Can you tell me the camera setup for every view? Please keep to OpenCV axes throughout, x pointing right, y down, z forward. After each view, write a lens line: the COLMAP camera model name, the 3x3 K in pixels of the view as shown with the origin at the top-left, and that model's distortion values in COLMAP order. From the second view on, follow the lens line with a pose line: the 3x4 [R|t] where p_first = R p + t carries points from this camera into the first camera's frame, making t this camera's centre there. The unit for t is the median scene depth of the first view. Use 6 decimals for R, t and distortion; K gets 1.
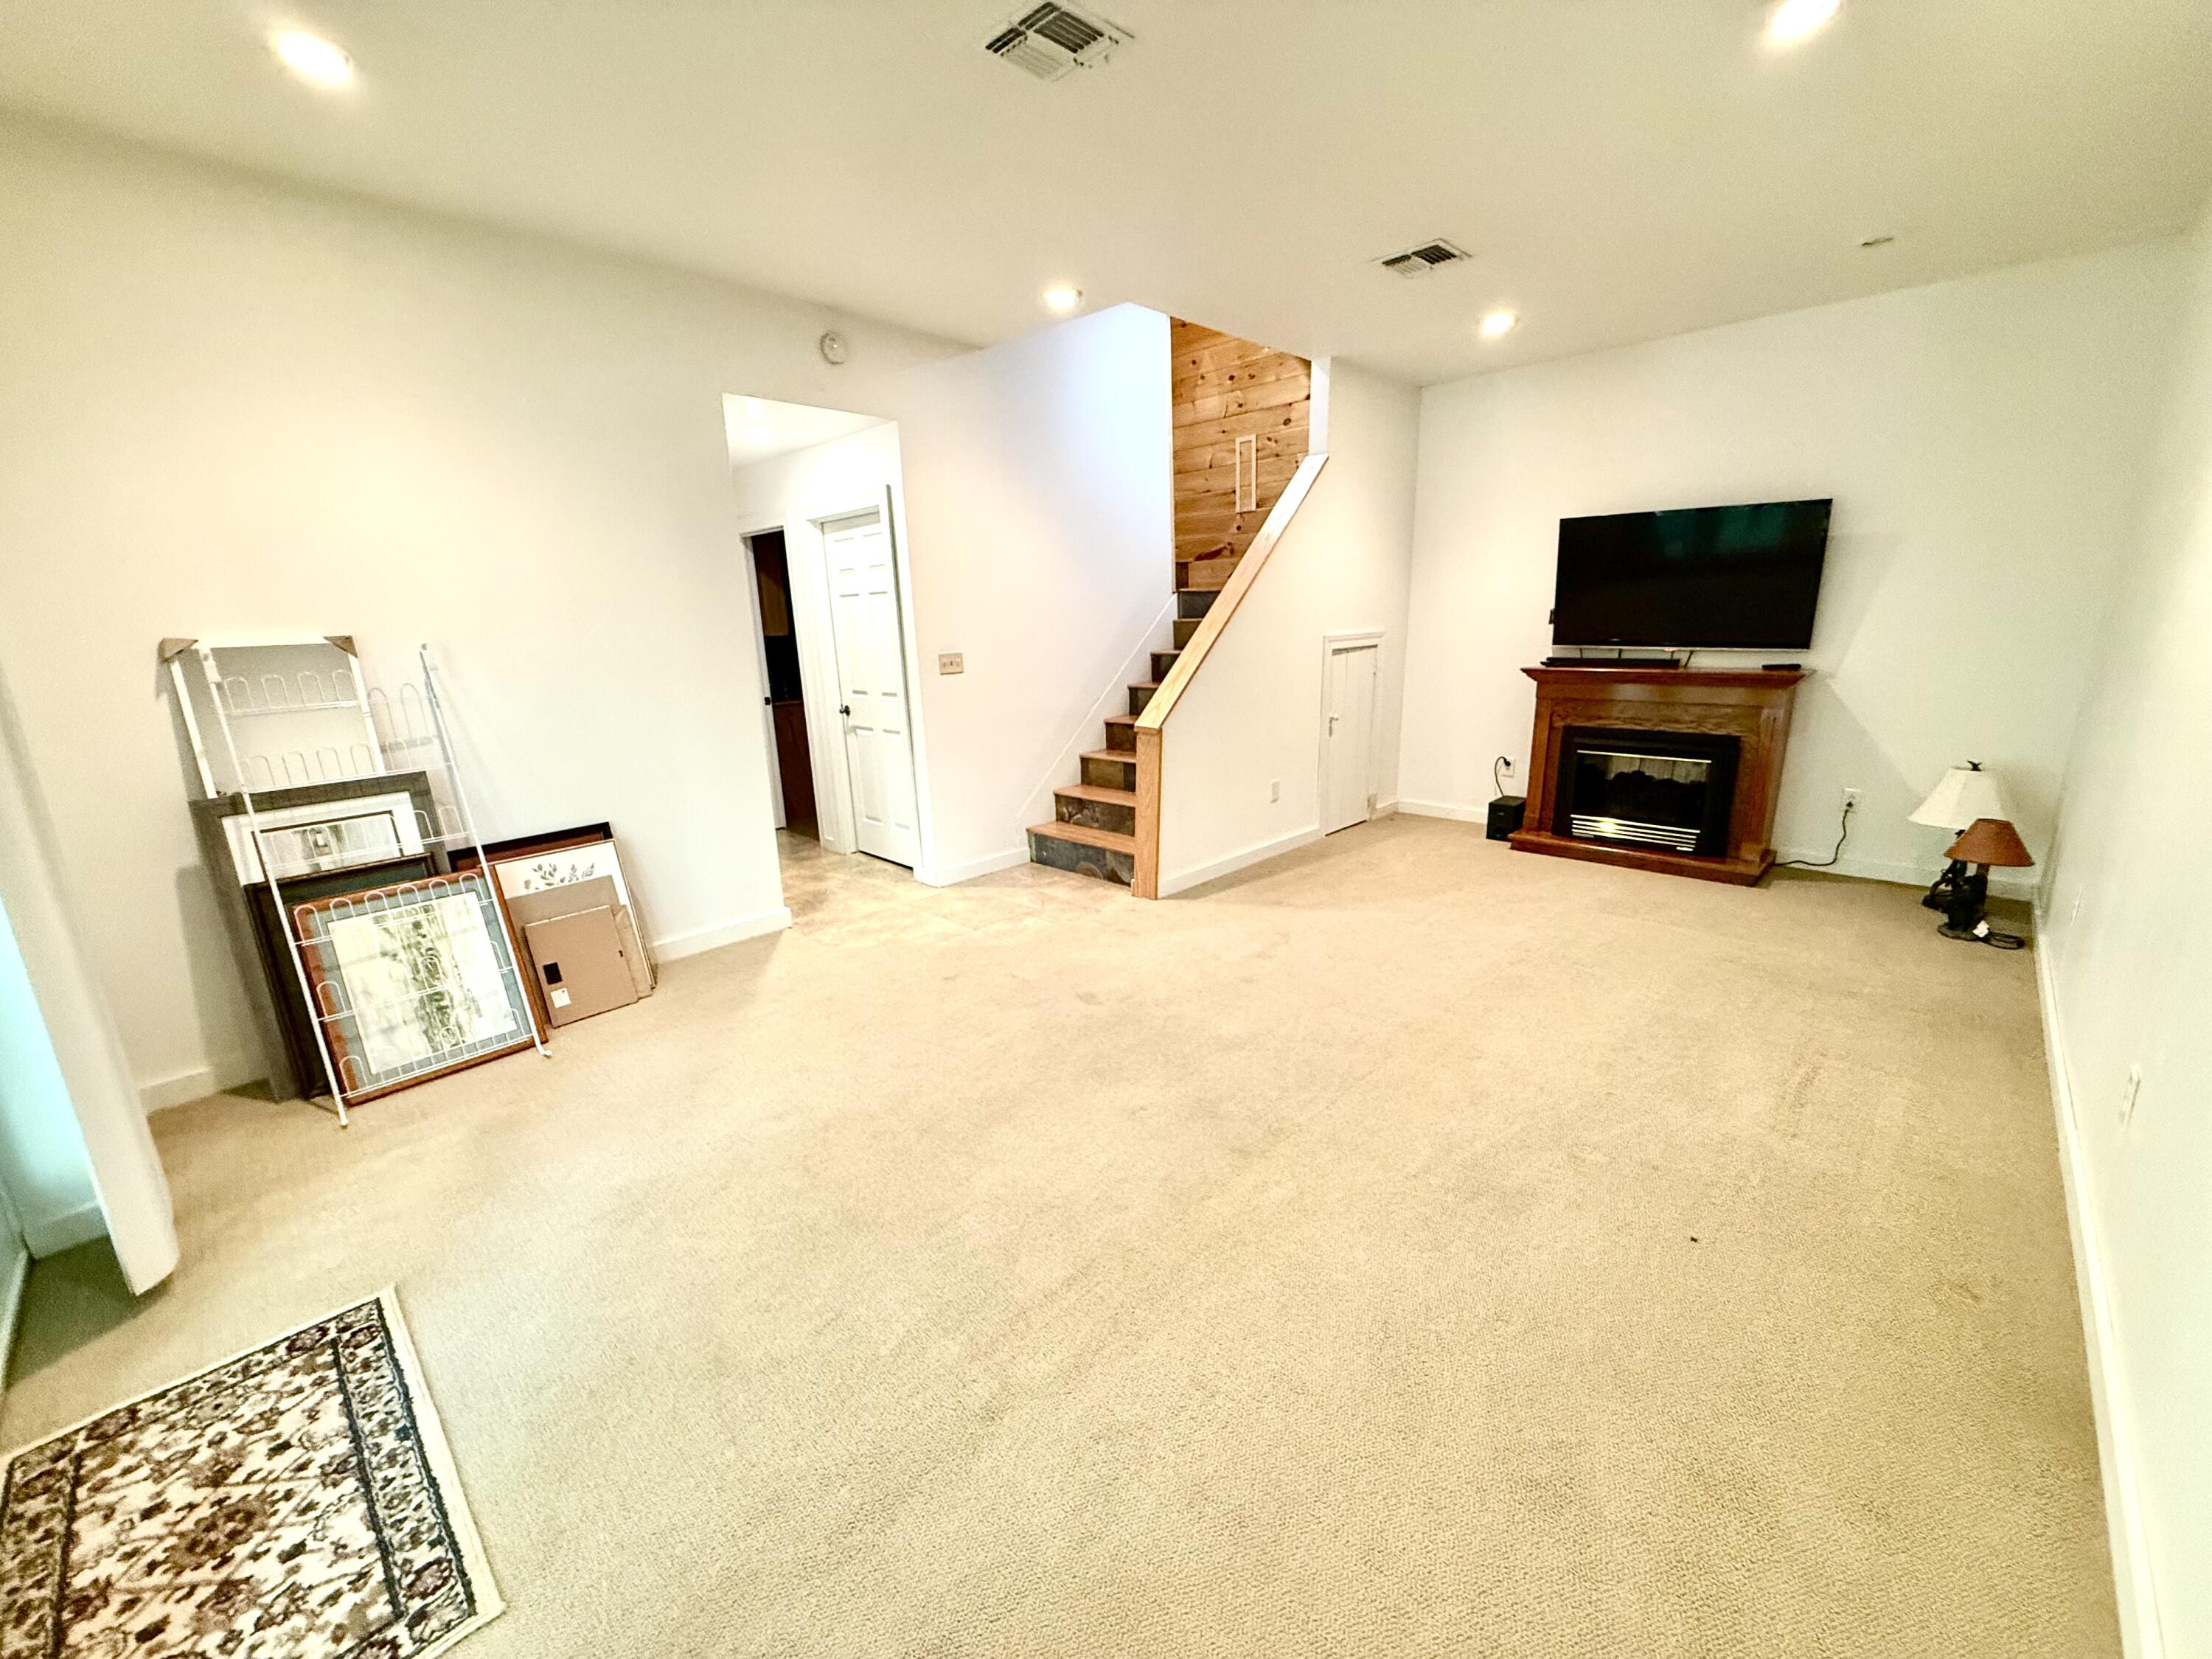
lens RADIAL K [[883.0, 0, 1100.1], [0, 883.0, 829.2], [0, 0, 1]] dist [0.000033, 0.000562]
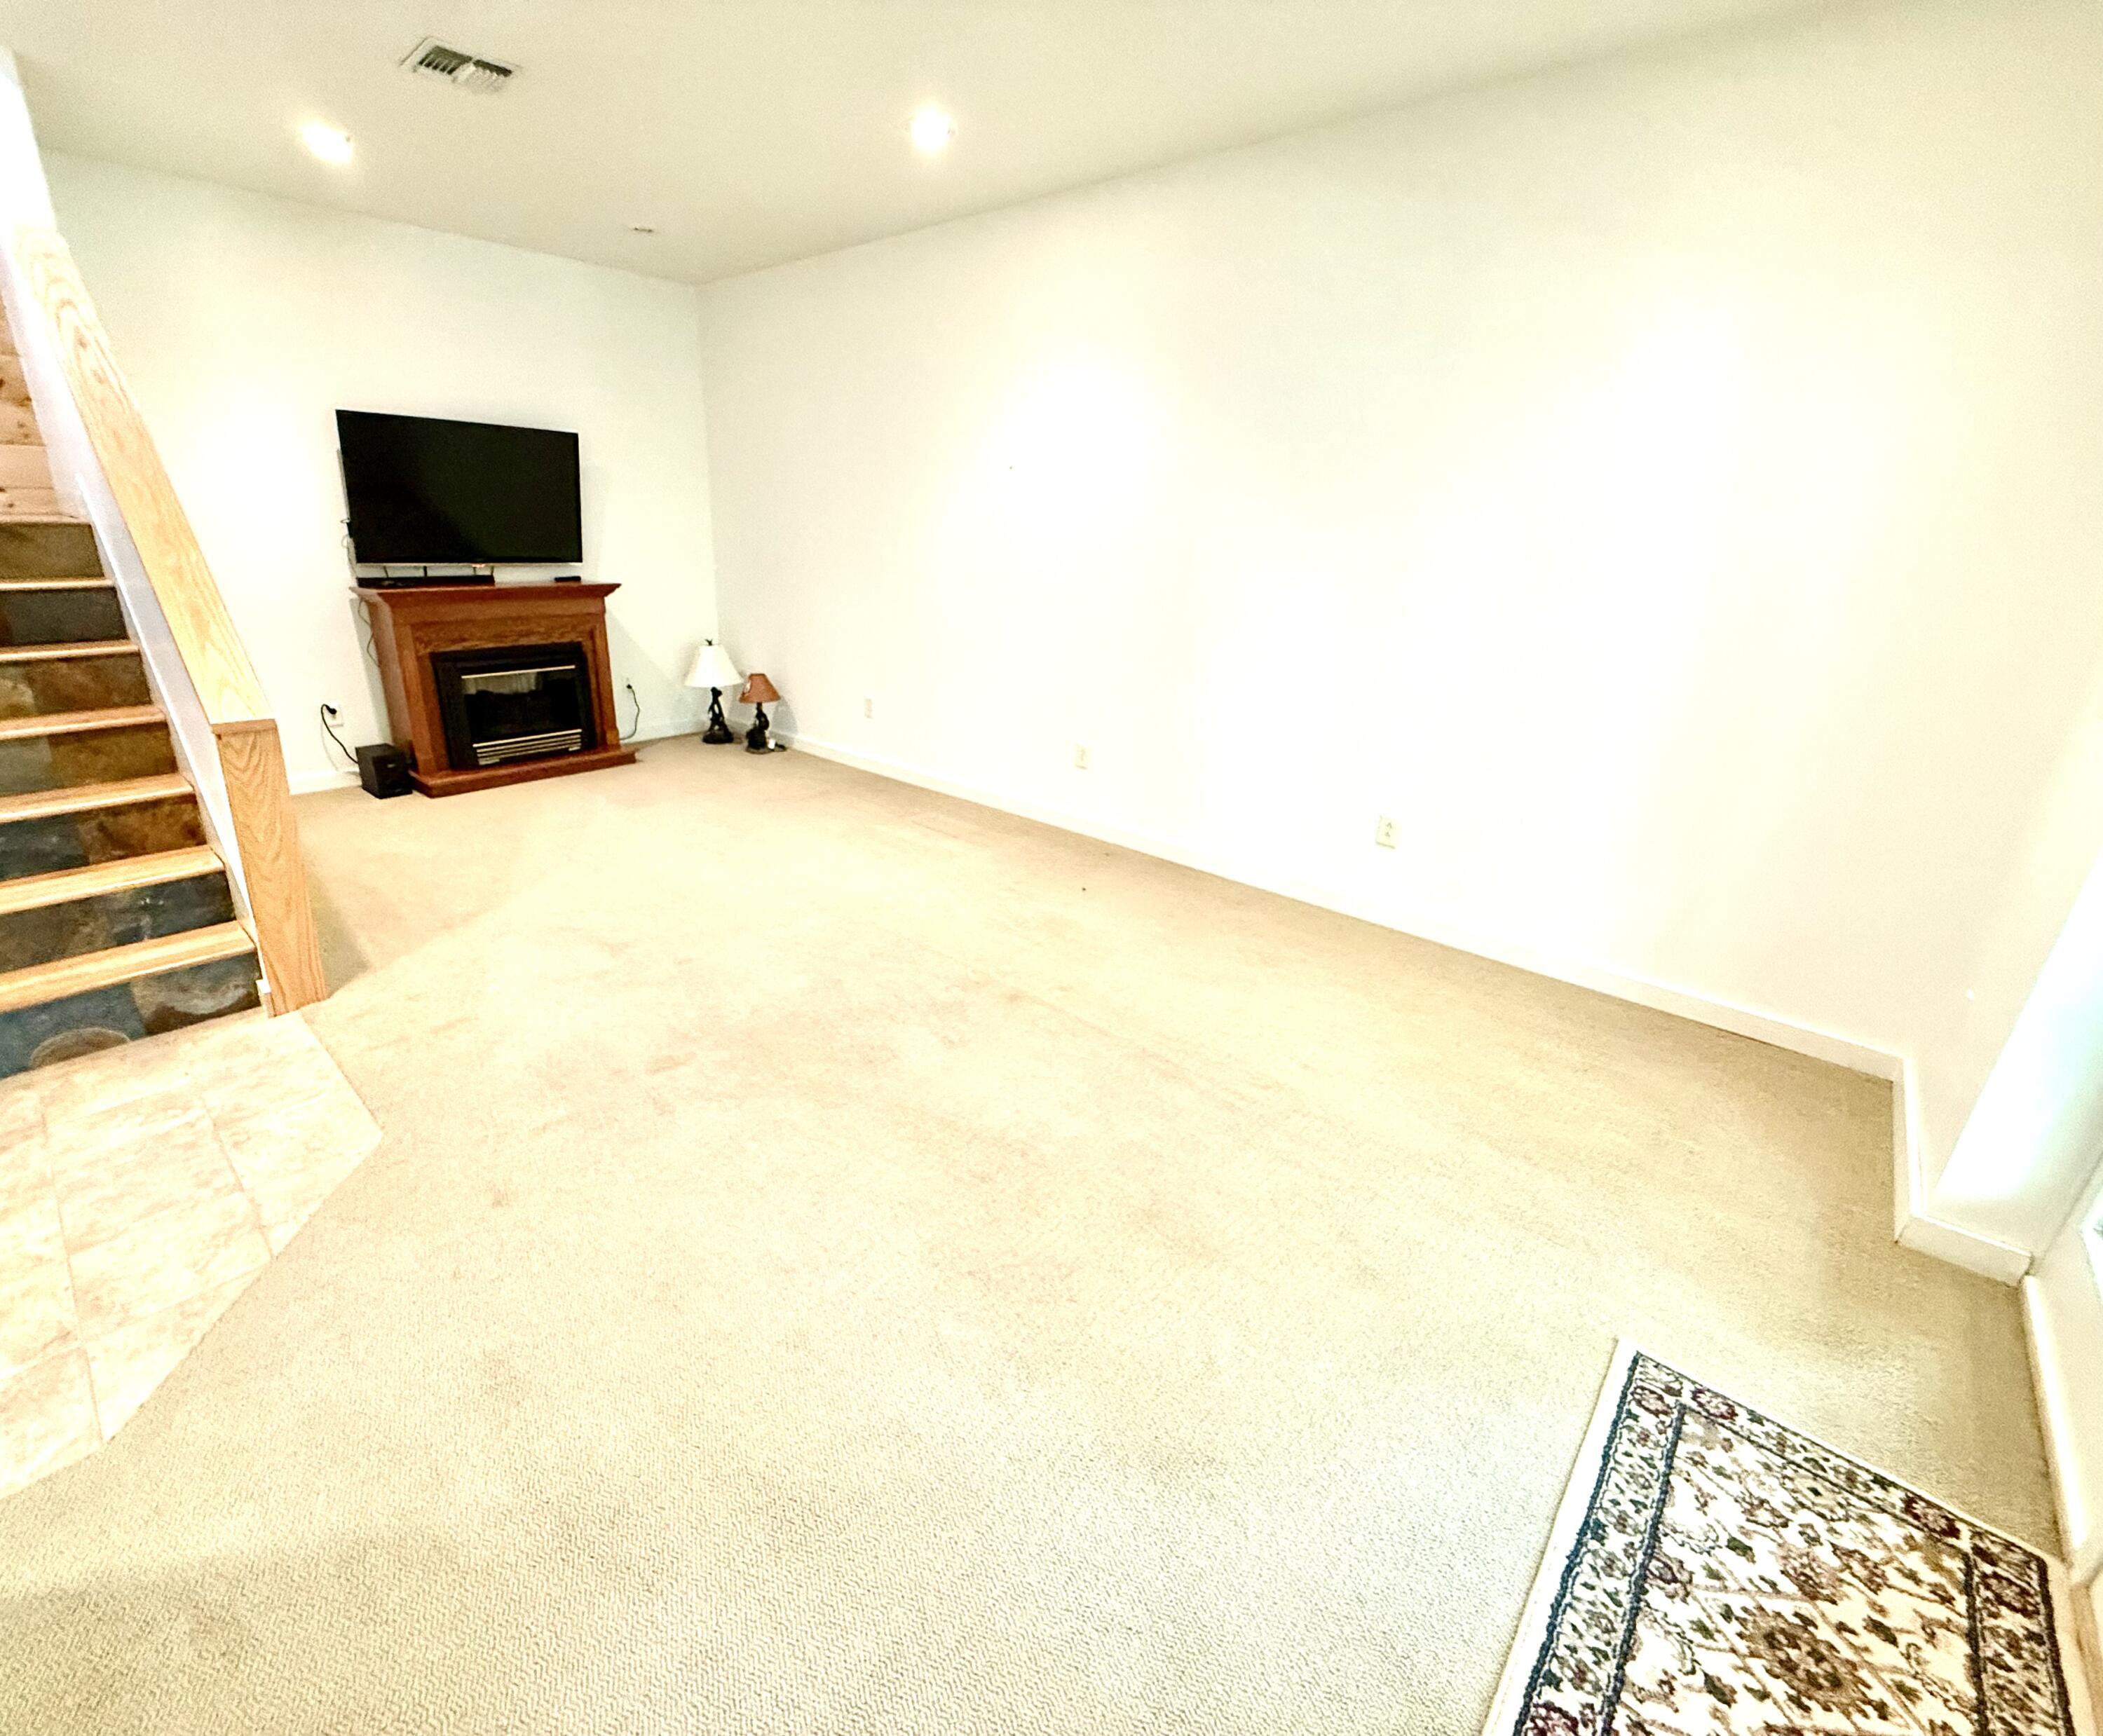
lens RADIAL K [[927.8, 0, 940.3], [0, 927.8, 862.7], [0, 0, 1]] dist [0.000347, 0.000808]
pose [[0.002148, -0.321390, 0.946945, -0.605367], [0.215000, 0.924950, 0.313437, -0.137269], [-0.976612, 0.202920, 0.071085, 0.603698]]
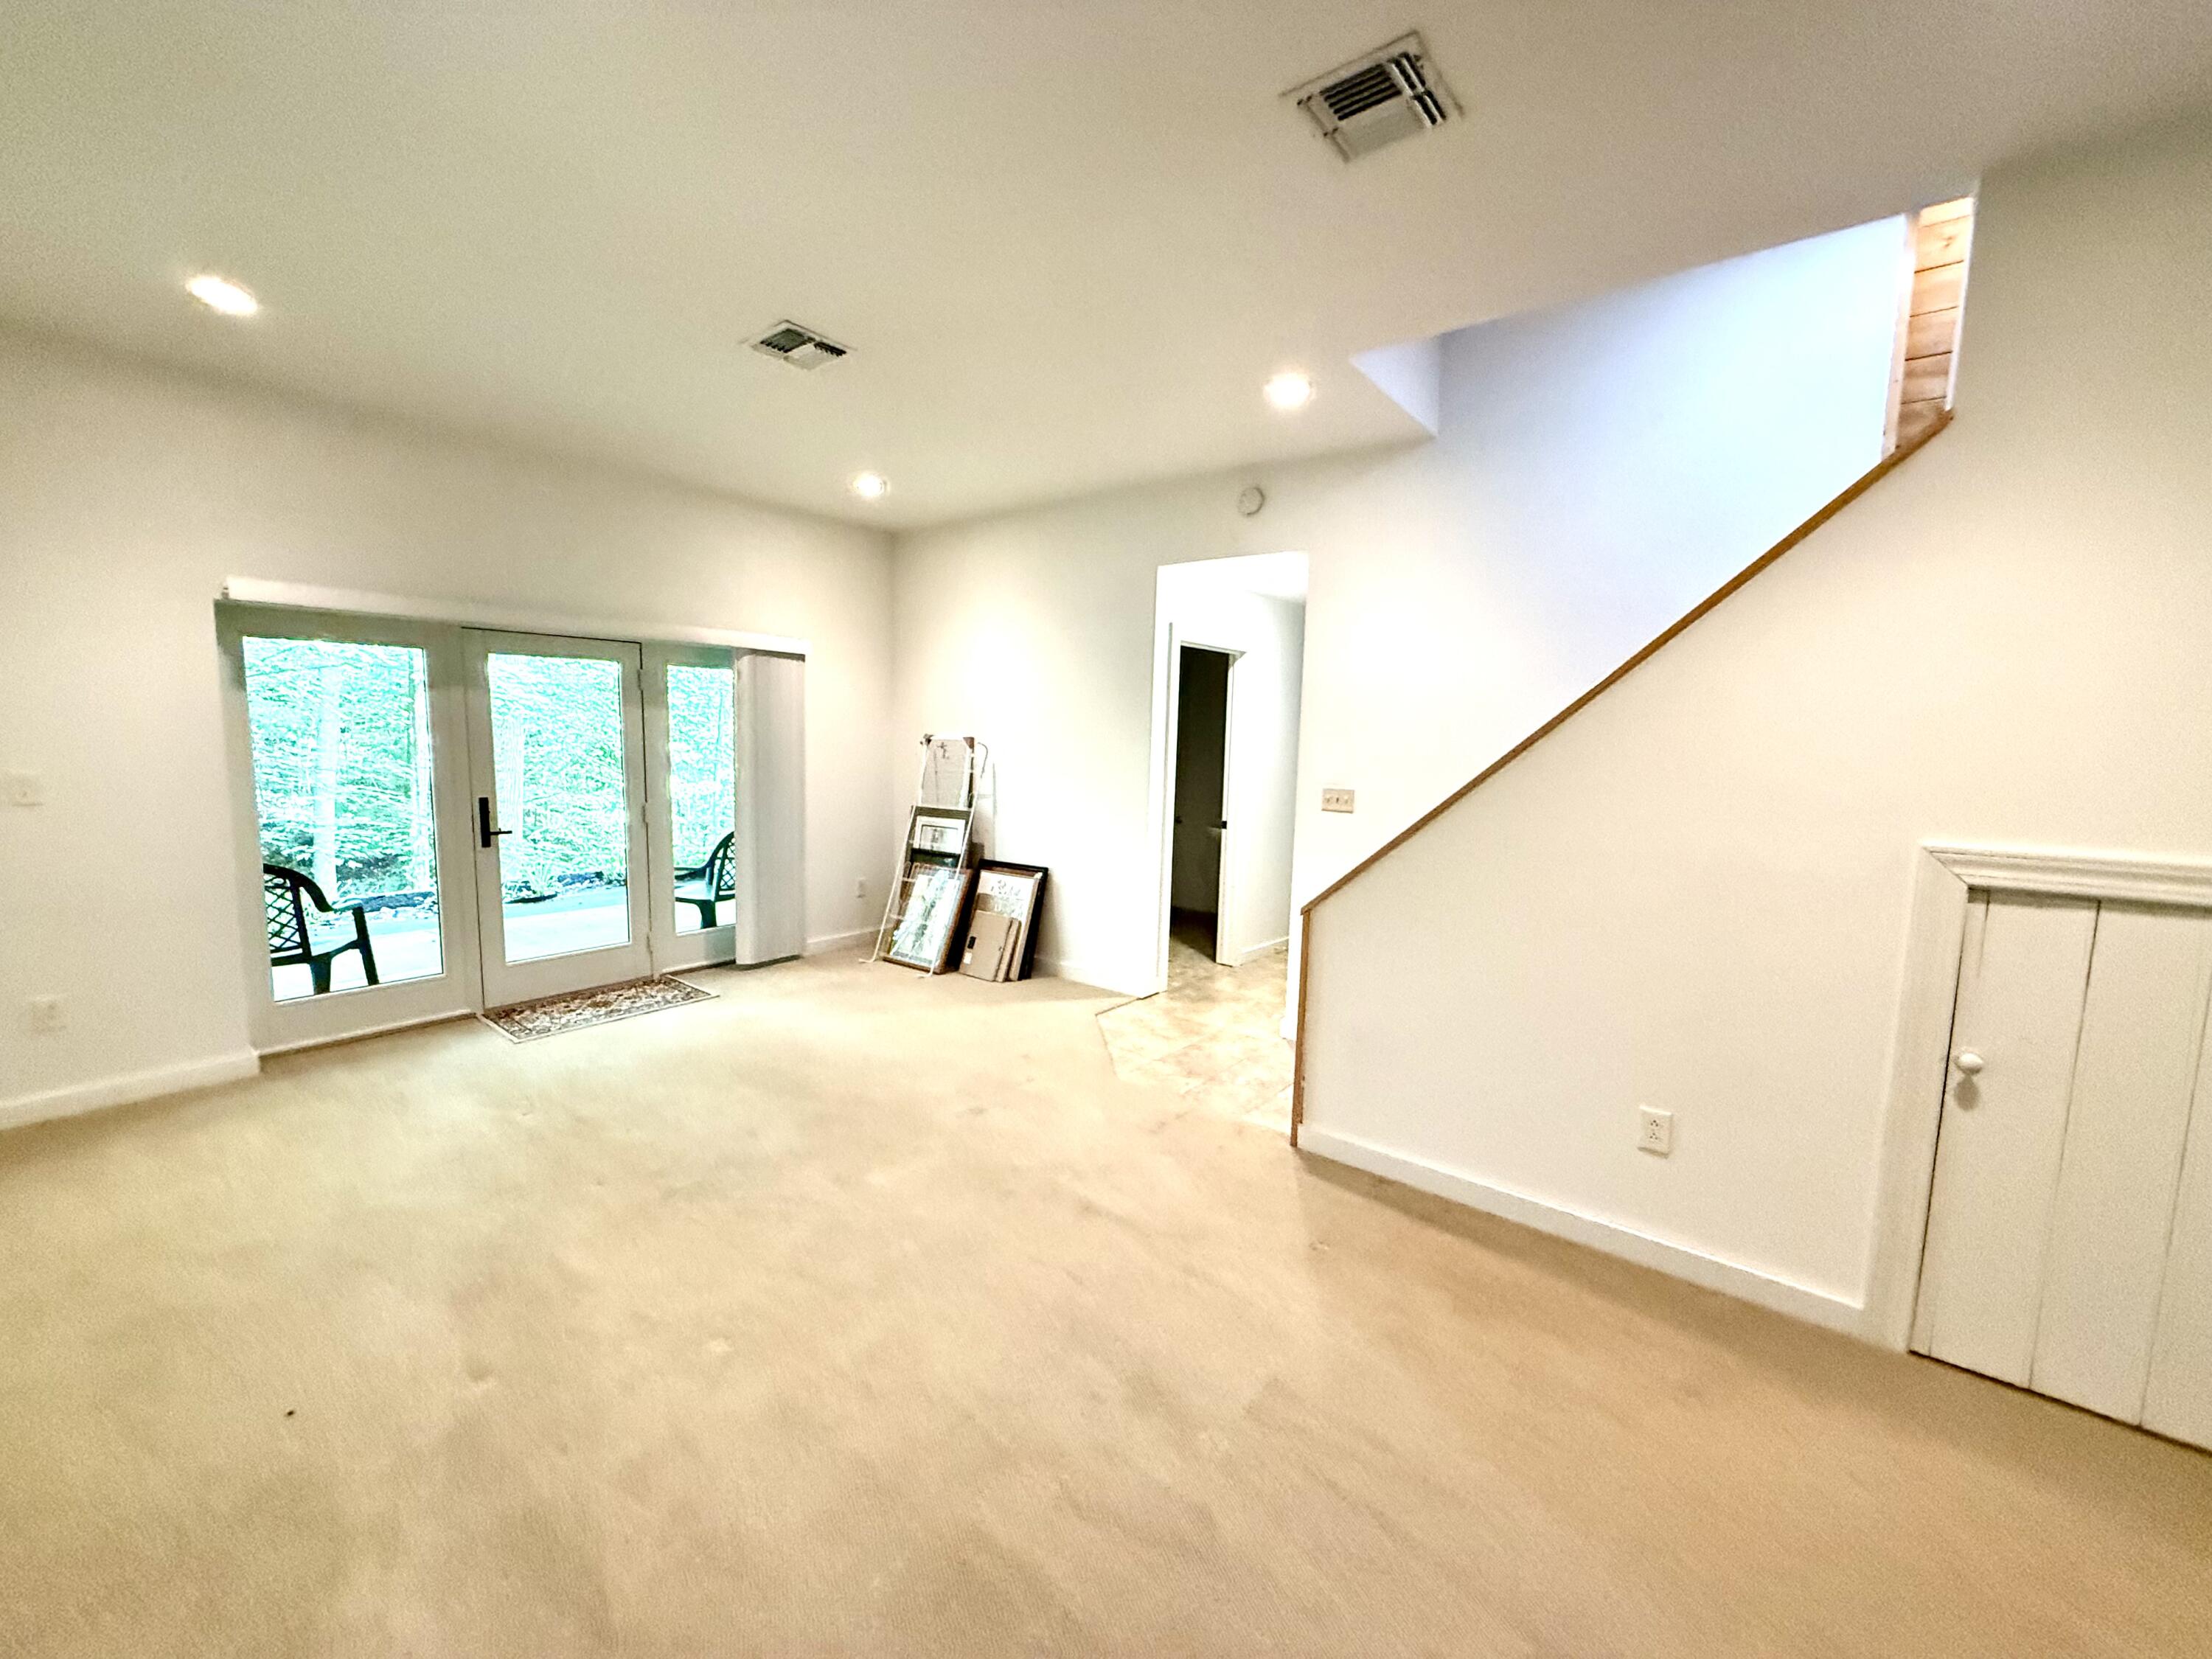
lens RADIAL K [[883.0, 0, 1100.9], [0, 883.0, 836.3], [0, 0, 1]] dist [0.000033, 0.000562]
pose [[0.102852, 0.144317, -0.984172, 0.831887], [-0.269054, 0.956573, 0.112153, -0.230340], [0.957618, 0.253260, 0.137214, 0.806851]]
